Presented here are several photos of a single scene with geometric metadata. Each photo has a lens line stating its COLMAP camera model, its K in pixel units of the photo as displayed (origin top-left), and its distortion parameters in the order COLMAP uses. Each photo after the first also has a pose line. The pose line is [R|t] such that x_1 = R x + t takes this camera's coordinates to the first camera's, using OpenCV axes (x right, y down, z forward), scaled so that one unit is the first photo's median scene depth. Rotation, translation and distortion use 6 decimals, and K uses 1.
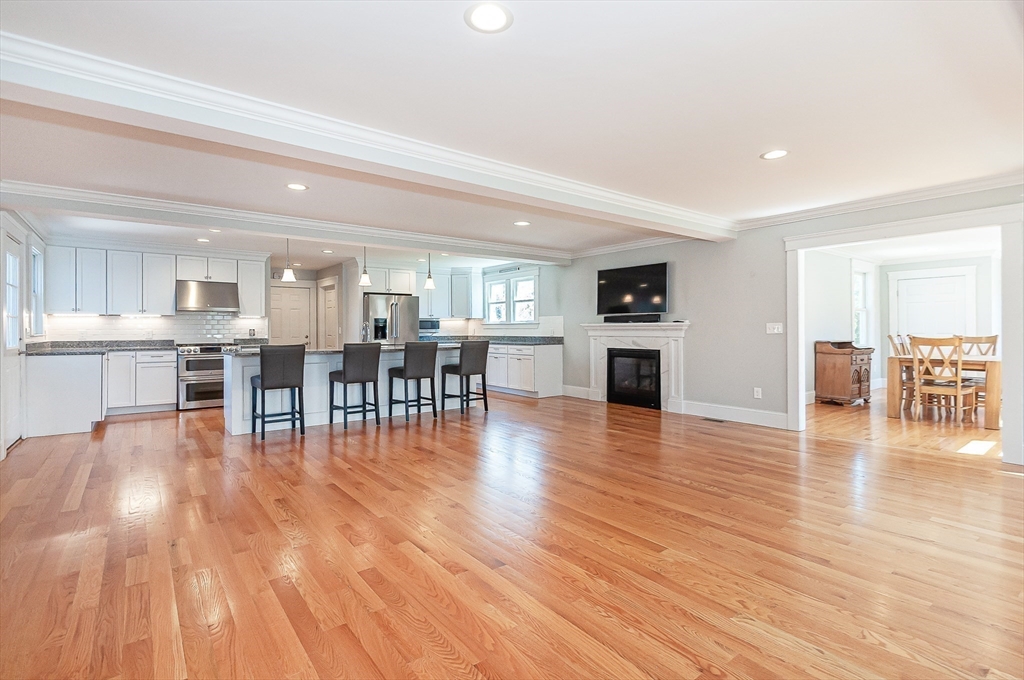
lens RADIAL K [[510.5, 0, 512.0], [0, 510.5, 340.0], [0, 0, 1]] dist [0.001538, -0.000269]
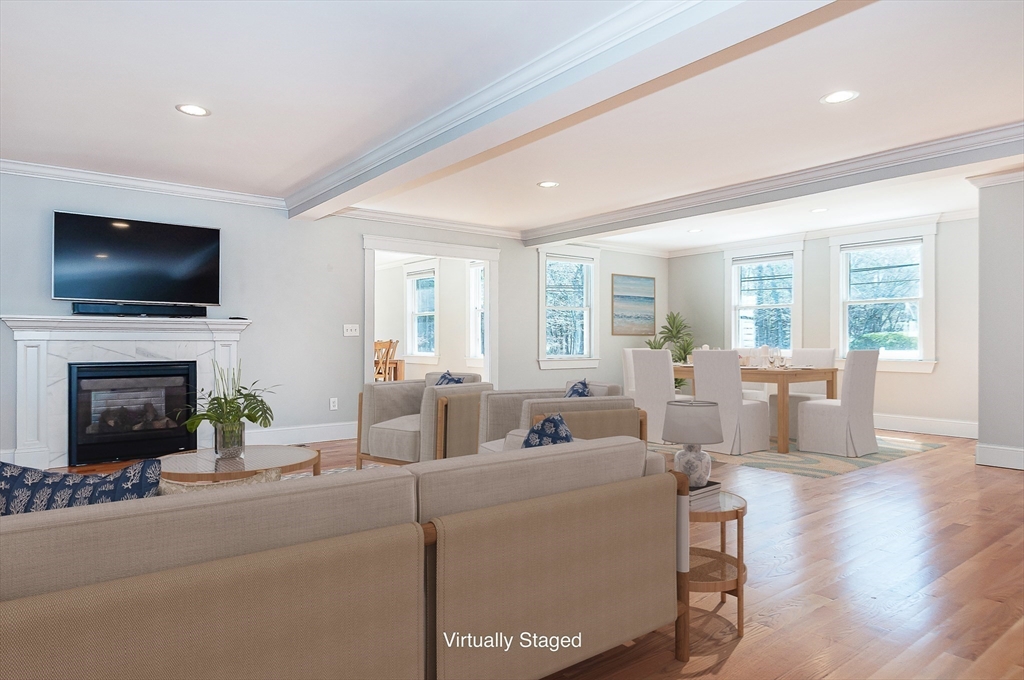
lens RADIAL K [[620.4, 0, 512.0], [0, 620.4, 340.0], [0, 0, 1]] dist [-0.001766, -0.001415]
pose [[-0.018076, -0.000884, 0.999836, -0.424676], [0.014971, 0.999887, 0.001155, -0.001737], [-0.999725, 0.014989, -0.018060, 0.515826]]
